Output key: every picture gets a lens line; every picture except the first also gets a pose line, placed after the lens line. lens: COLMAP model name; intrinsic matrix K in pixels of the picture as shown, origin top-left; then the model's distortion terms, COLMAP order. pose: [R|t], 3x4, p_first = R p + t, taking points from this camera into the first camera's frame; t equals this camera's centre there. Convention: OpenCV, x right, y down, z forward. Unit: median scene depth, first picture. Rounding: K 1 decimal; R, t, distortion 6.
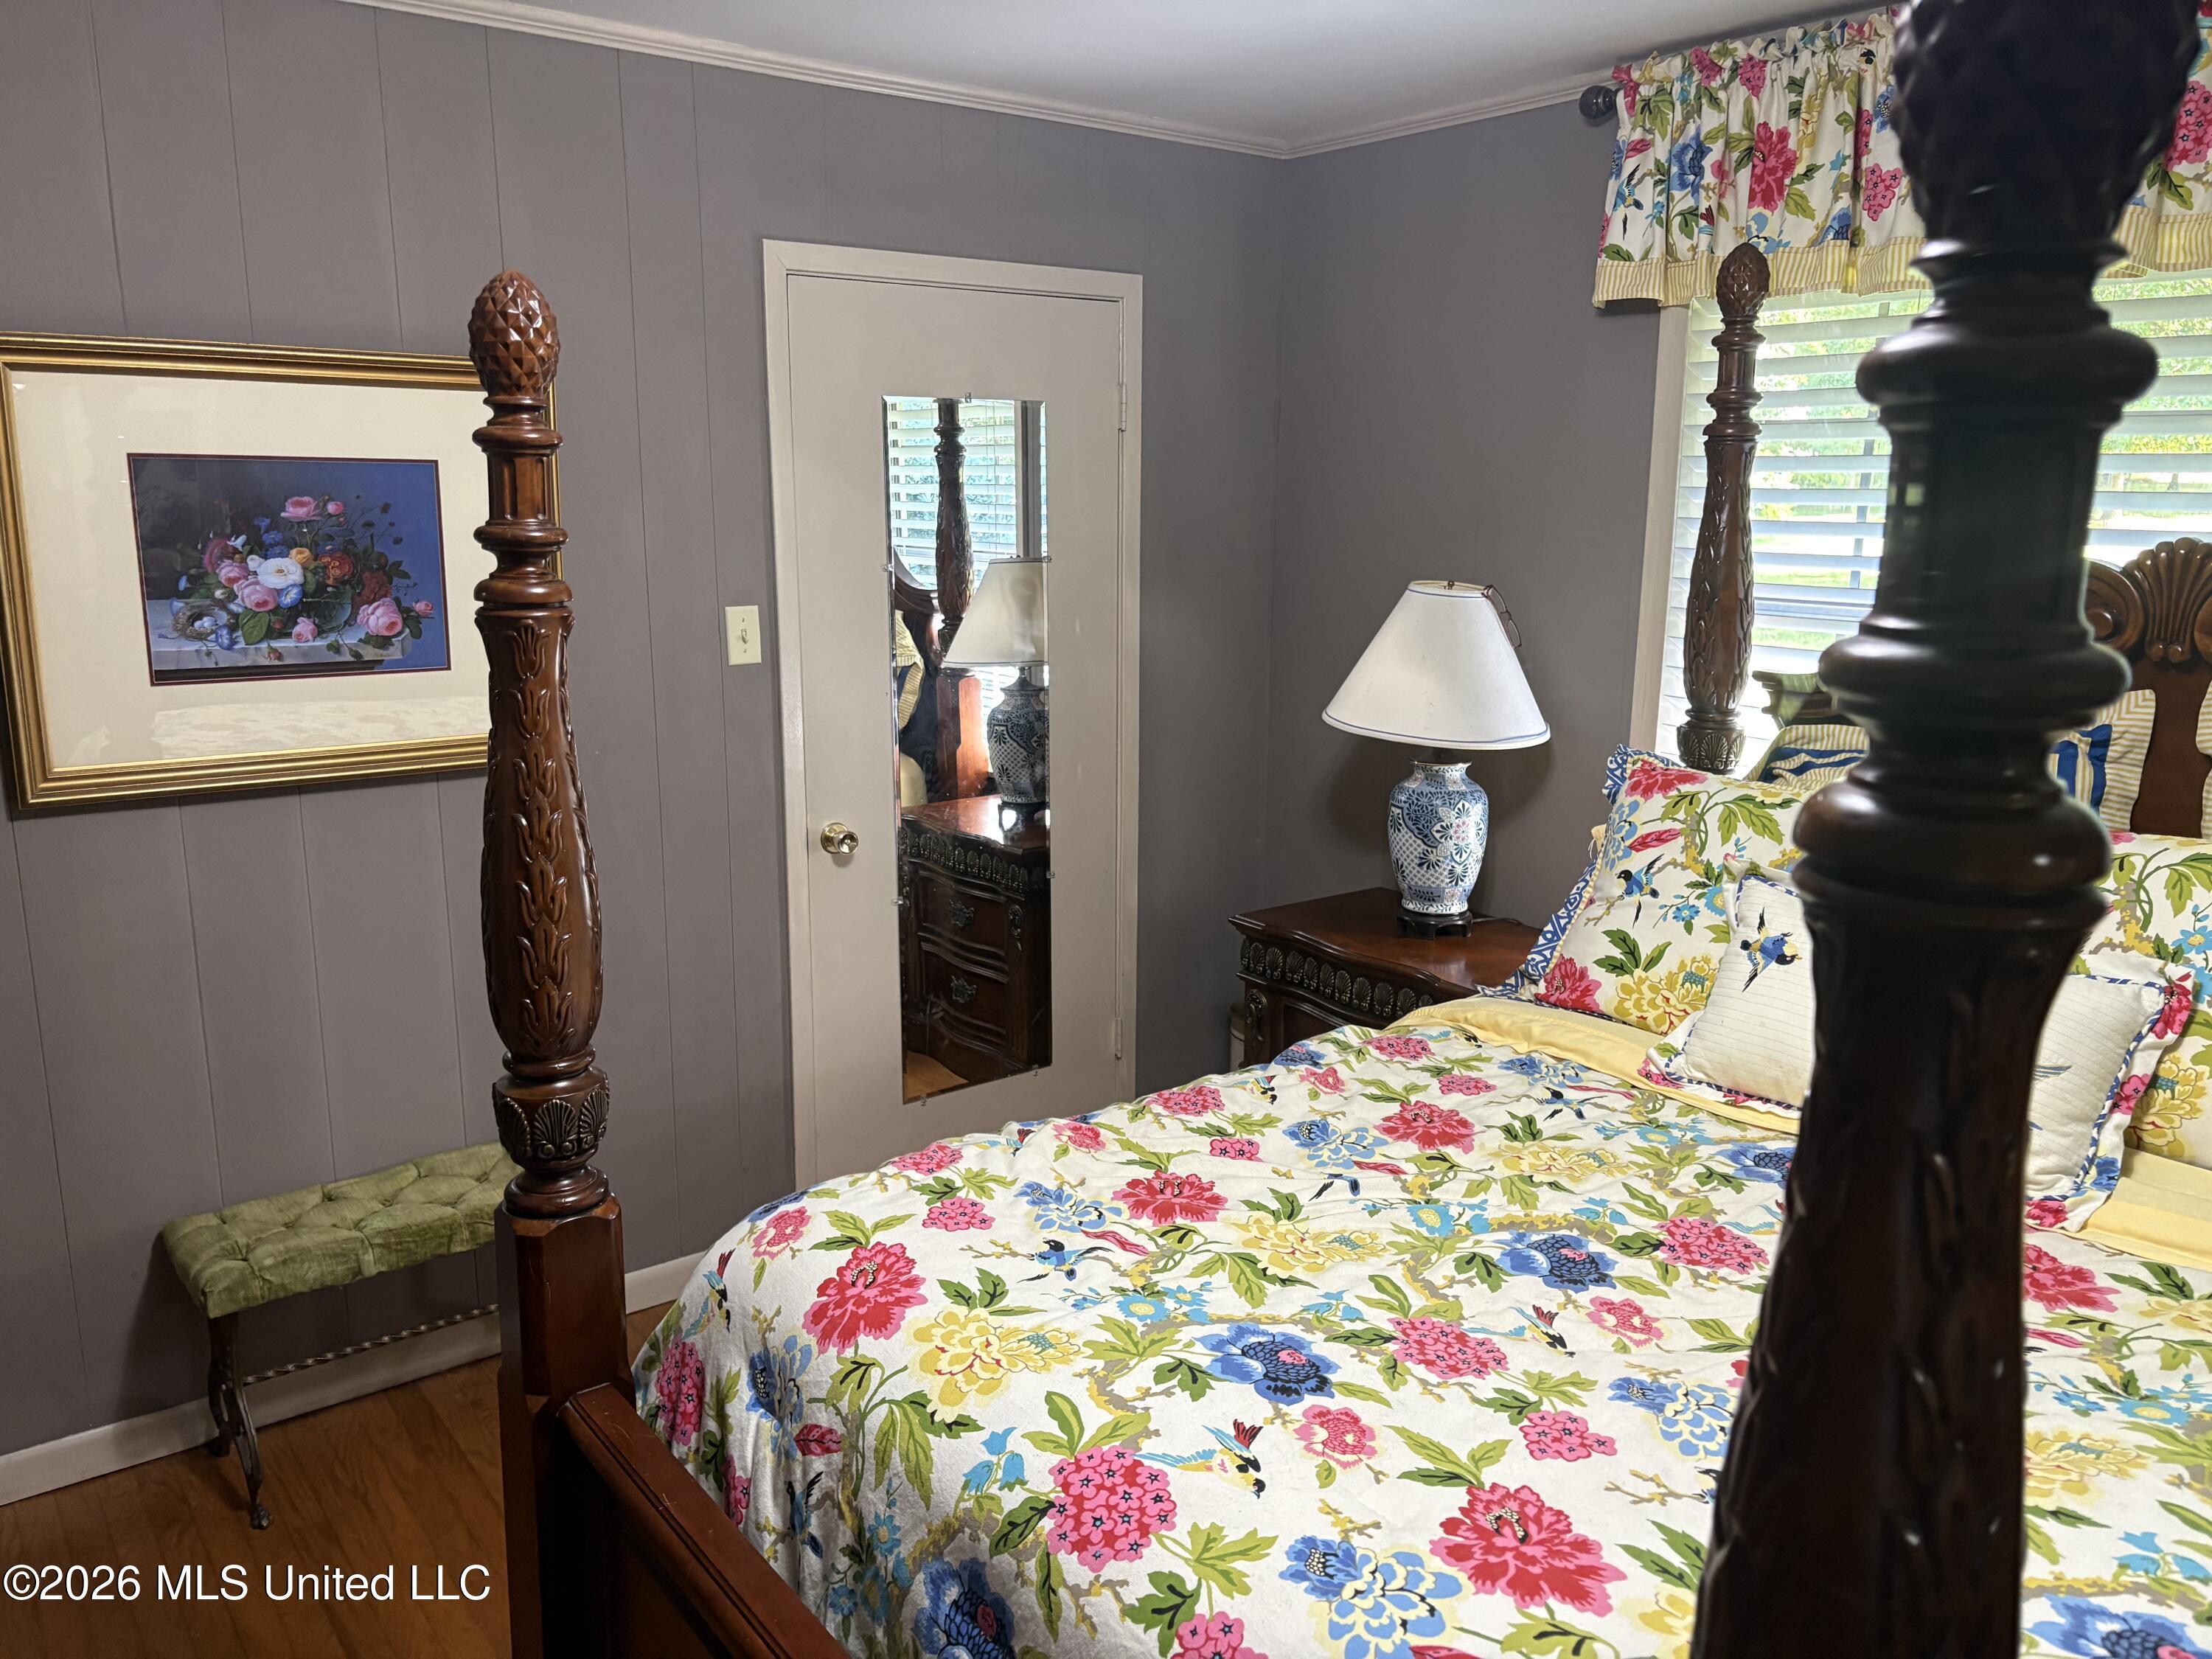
lens RADIAL K [[1658.4, 0, 1090.4], [0, 1658.4, 829.8], [0, 0, 1]] dist [0.041463, -0.050998]
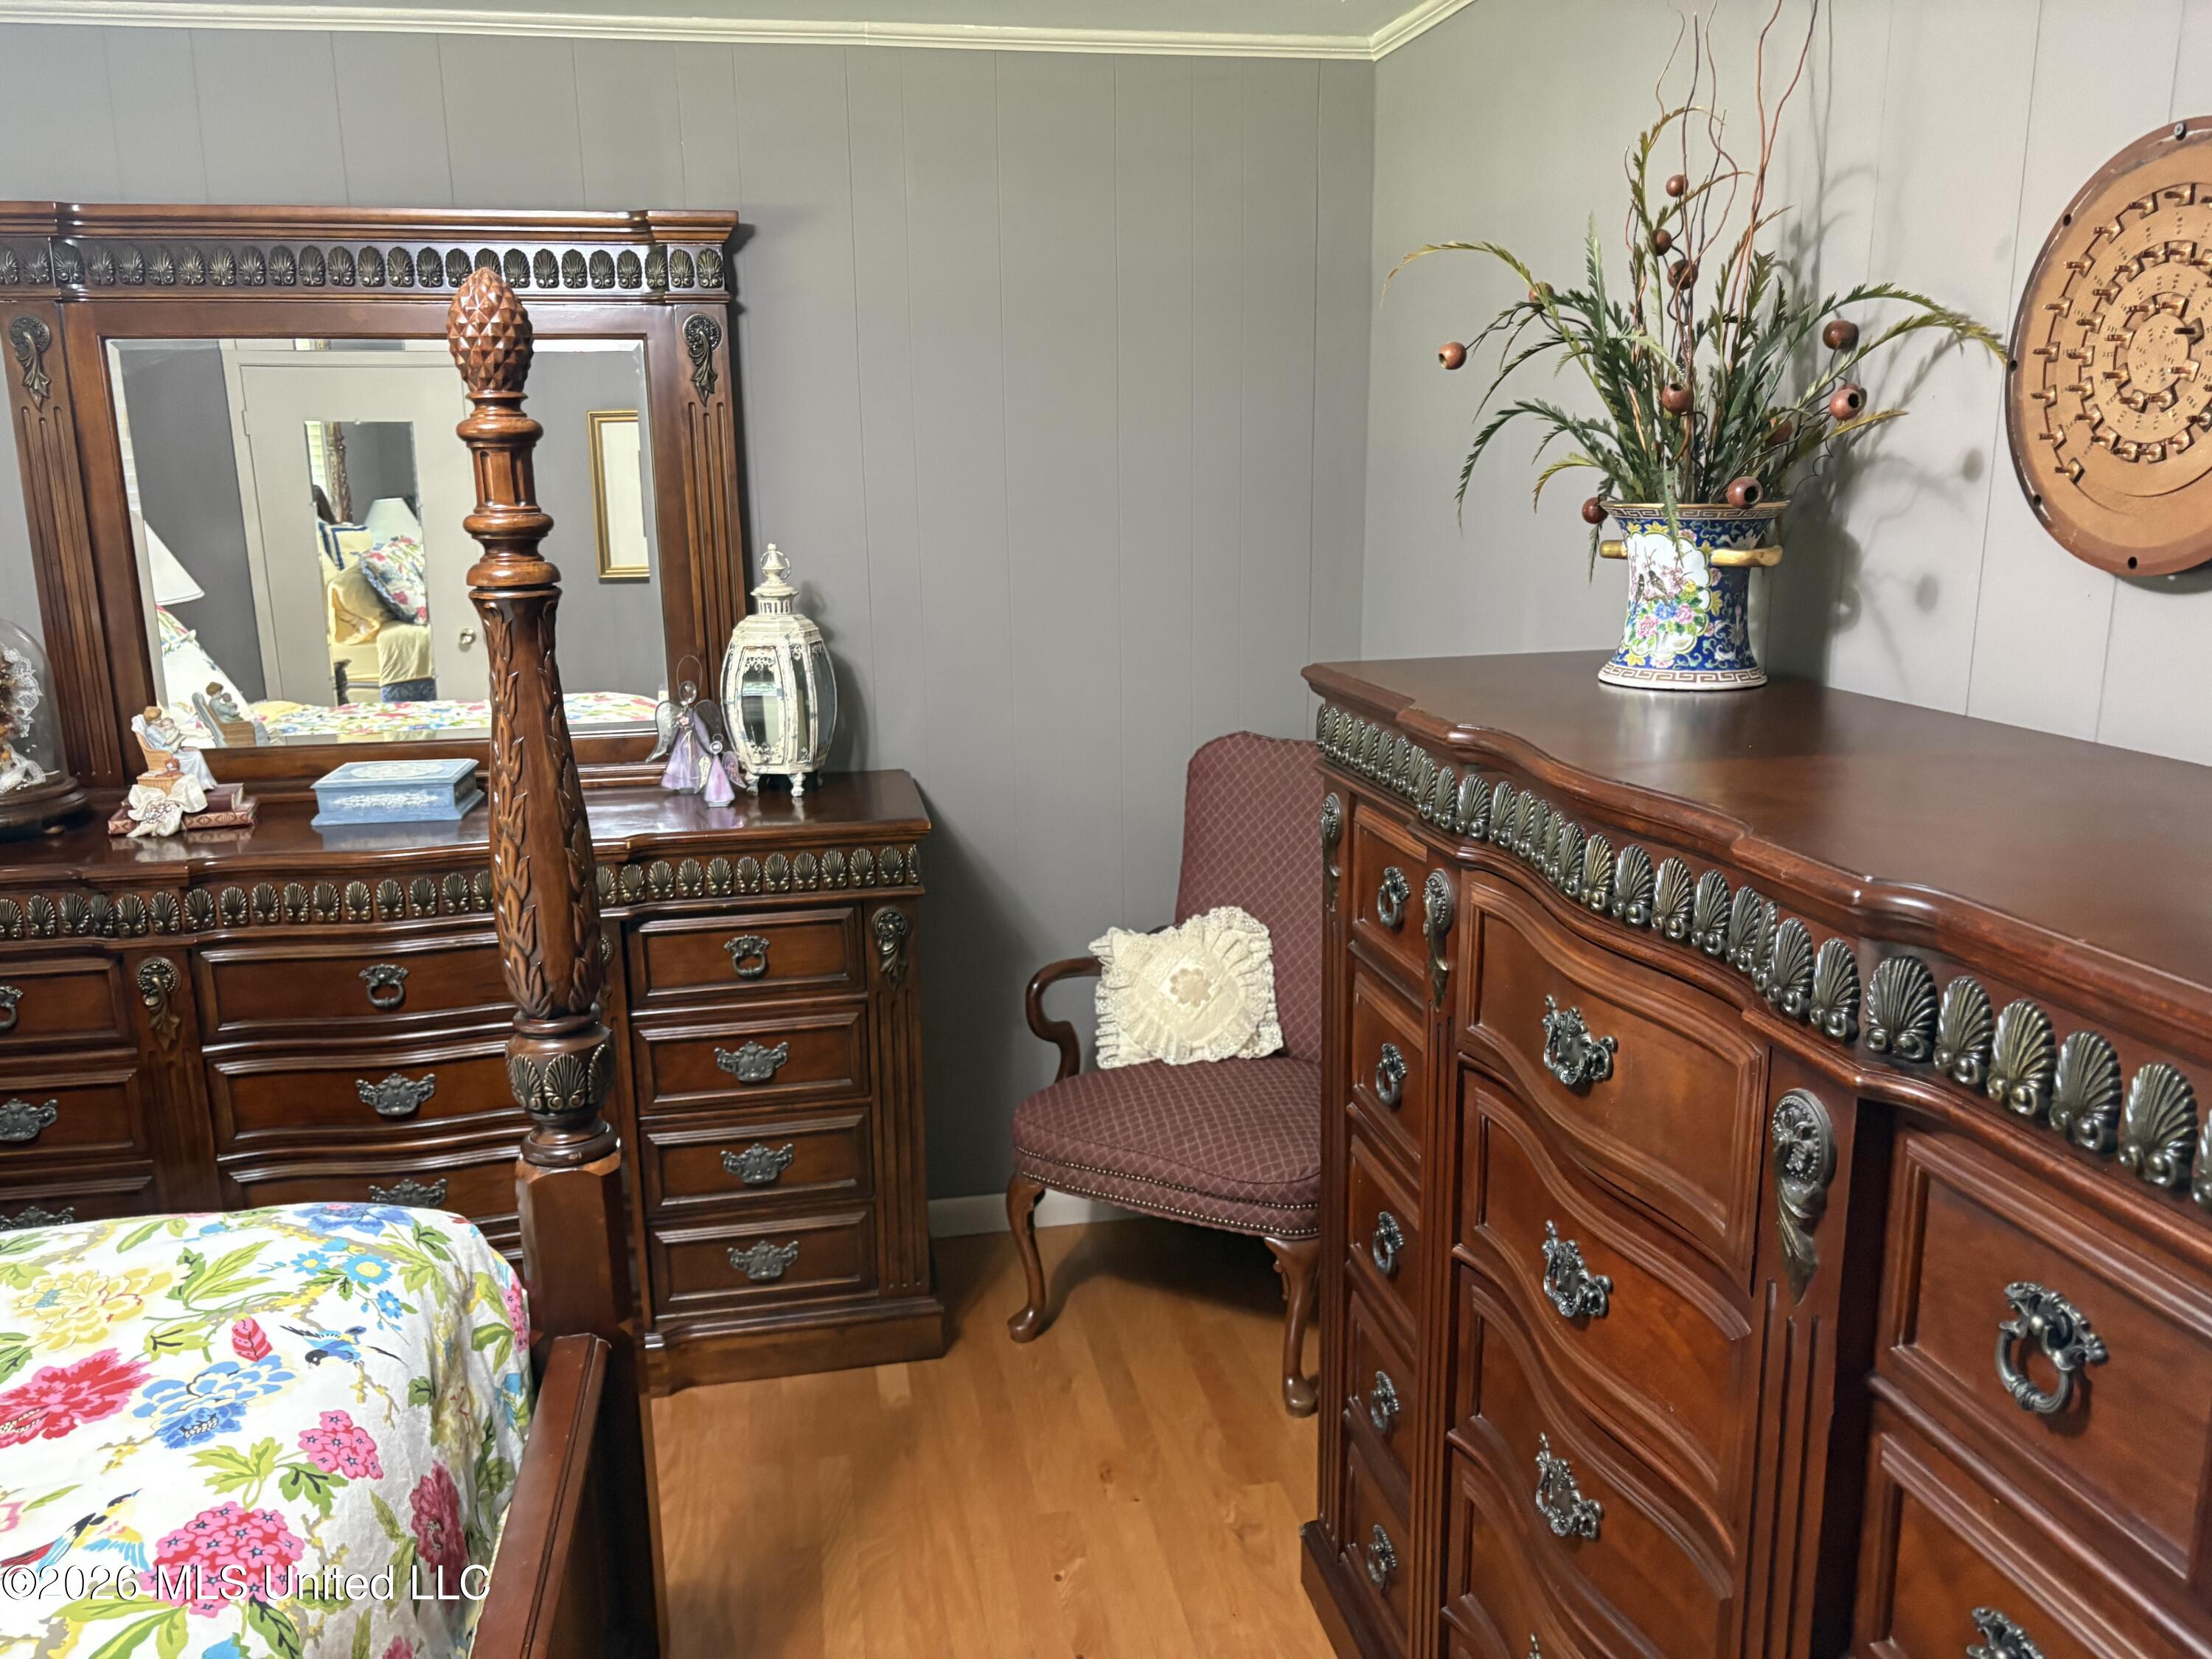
lens RADIAL K [[1658.4, 0, 1102.2], [0, 1658.4, 840.2], [0, 0, 1]] dist [0.041463, -0.050998]
pose [[-0.894724, -0.100405, 0.435187, -0.707745], [0.092563, 0.911558, 0.400617, -0.263431], [-0.436922, 0.398724, -0.806299, 1.220732]]
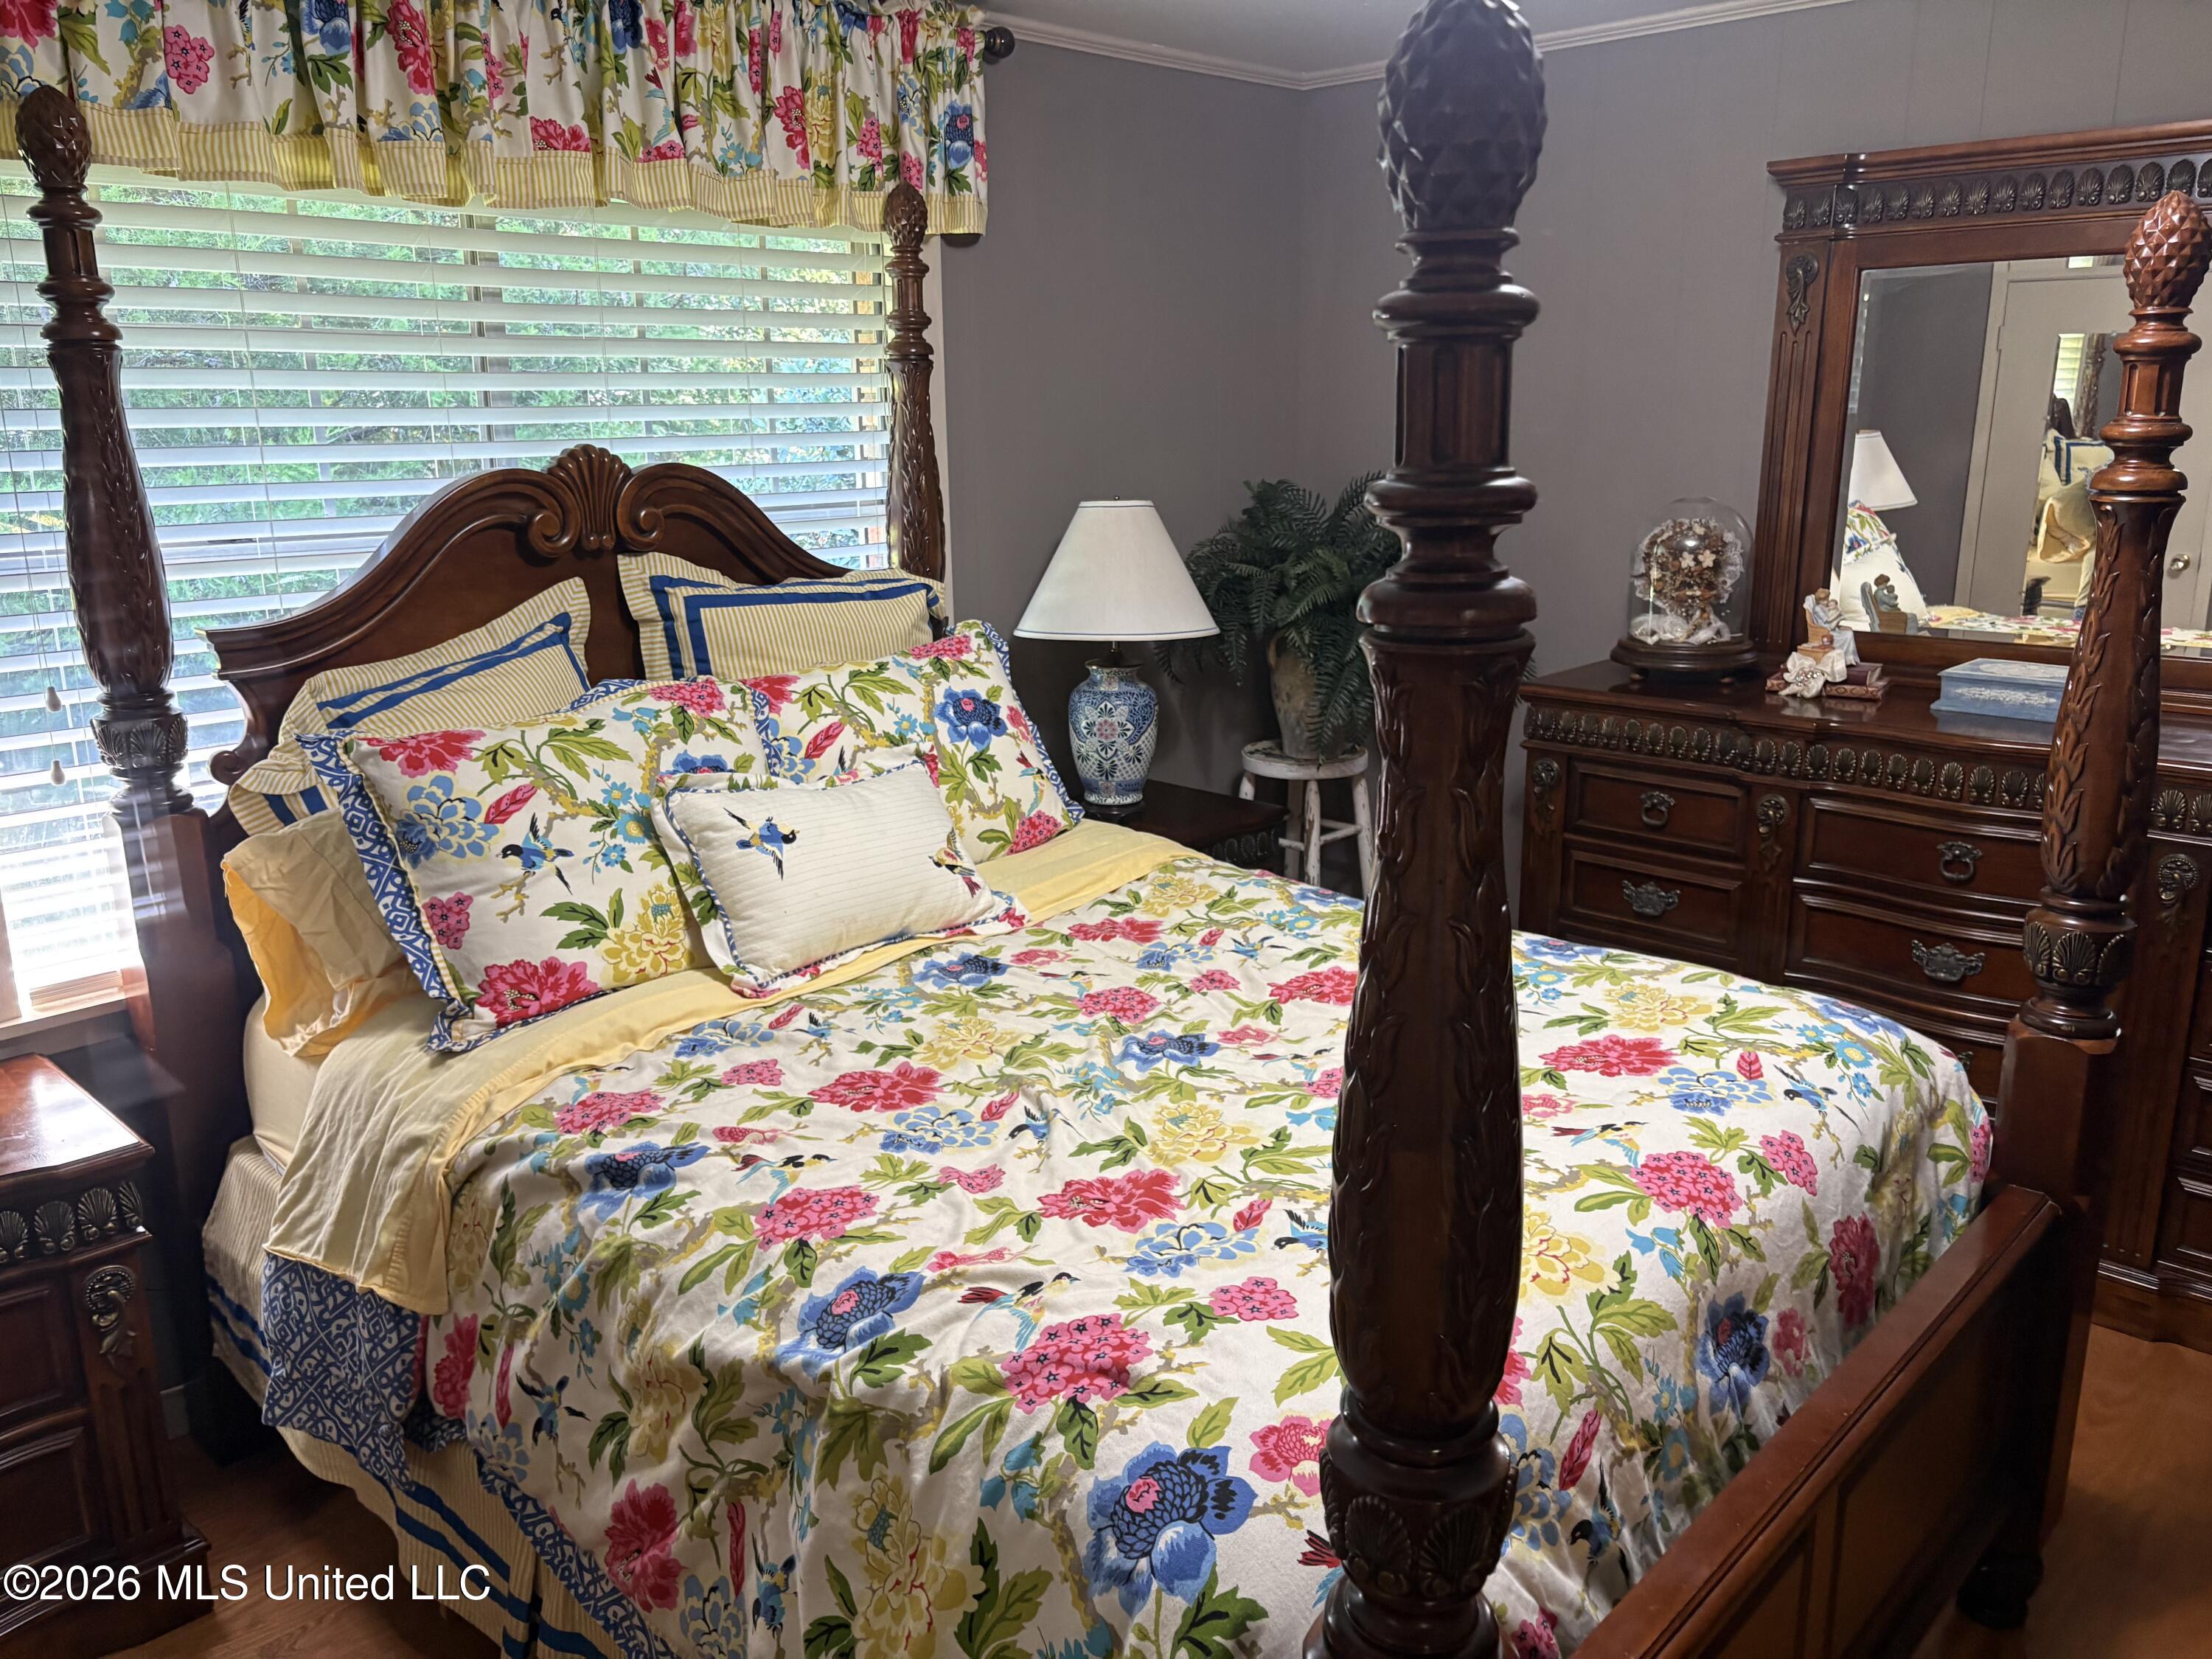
lens RADIAL K [[1658.4, 0, 1107.3], [0, 1658.4, 845.4], [0, 0, 1]] dist [0.041463, -0.050998]
pose [[-0.160160, -0.264688, 0.950941, -0.953565], [0.213700, 0.931232, 0.295194, -0.283567], [-0.963681, 0.250494, -0.092583, 1.313844]]
